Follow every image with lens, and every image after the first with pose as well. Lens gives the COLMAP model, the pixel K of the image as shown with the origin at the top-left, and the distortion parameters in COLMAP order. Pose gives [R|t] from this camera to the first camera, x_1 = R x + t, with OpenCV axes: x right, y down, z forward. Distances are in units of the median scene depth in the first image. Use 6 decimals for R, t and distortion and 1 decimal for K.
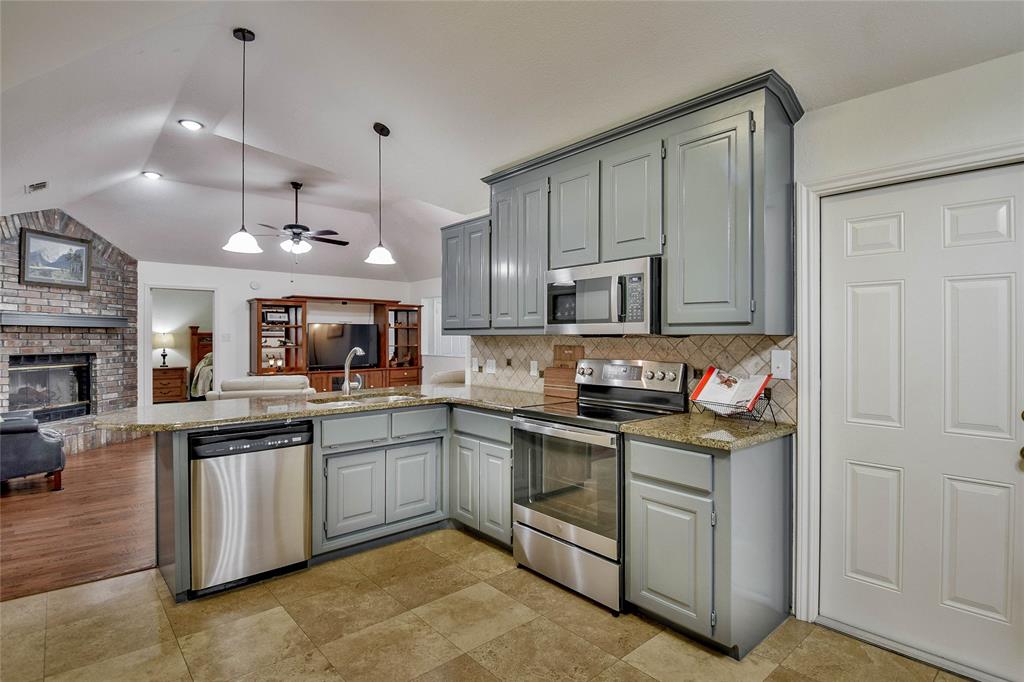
lens RADIAL K [[521.7, 0, 508.5], [0, 521.7, 333.0], [0, 0, 1]] dist [0.015144, -0.023830]
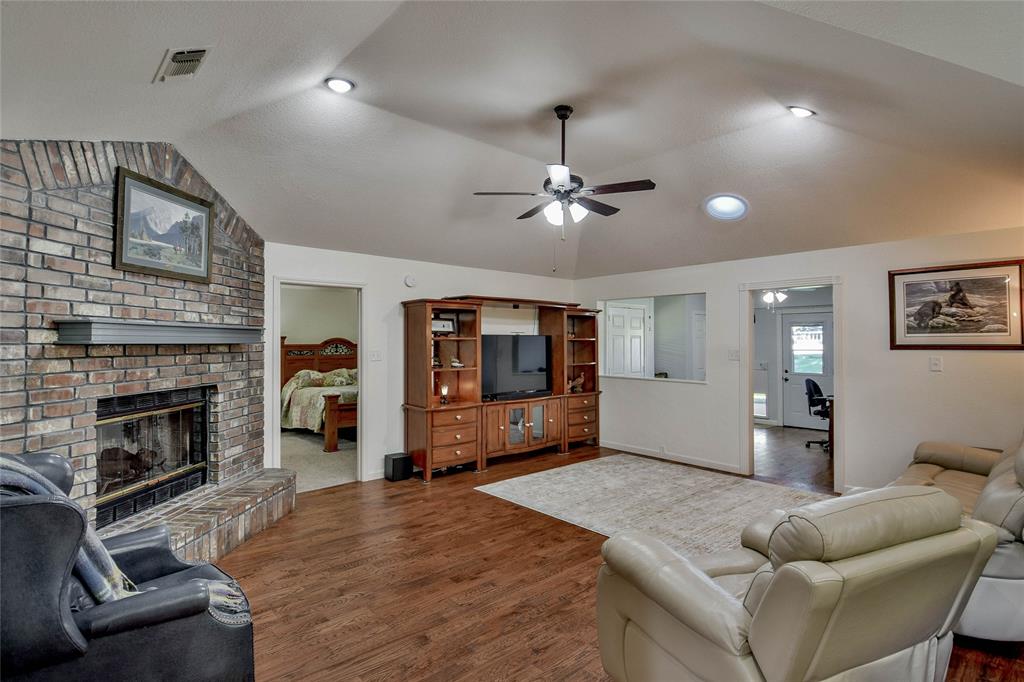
lens RADIAL K [[508.2, 0, 509.1], [0, 508.2, 334.9], [0, 0, 1]] dist [0.014696, -0.029223]
pose [[0.999861, 0.001337, 0.016601, -0.451369], [-0.001242, 0.999983, -0.005721, -0.018082], [-0.016608, 0.005699, 0.999846, 0.386014]]
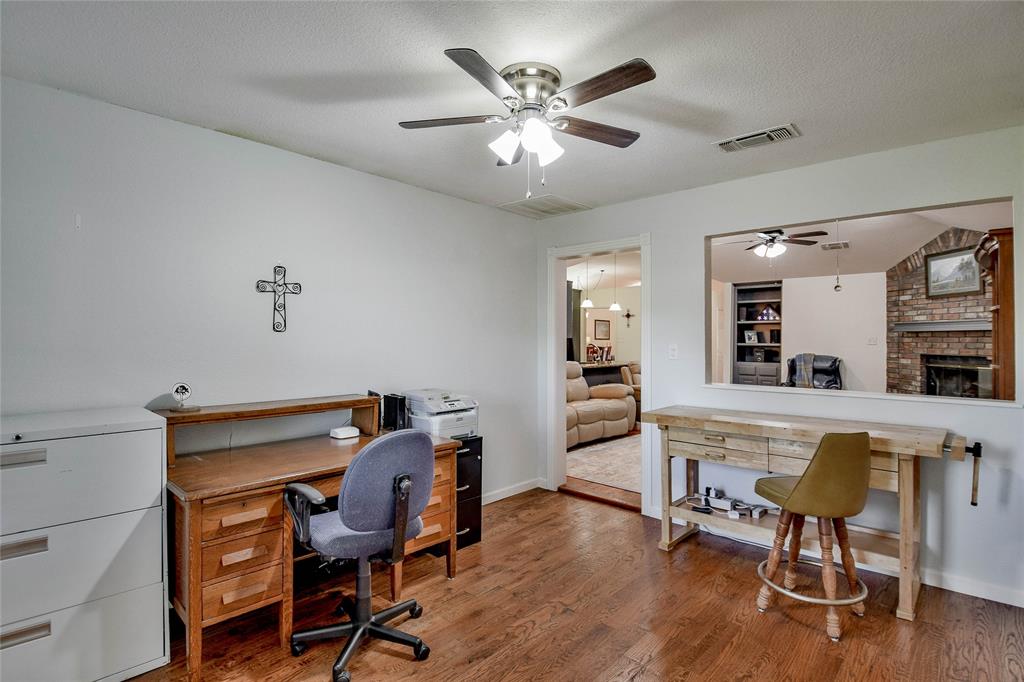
lens RADIAL K [[521.7, 0, 508.5], [0, 521.7, 333.0], [0, 0, 1]] dist [0.015144, -0.023830]
pose [[-0.993626, -0.008521, -0.112407, 0.200759], [-0.006351, 0.999787, -0.019646, 0.018186], [0.112551, -0.018807, -0.993468, 1.845590]]
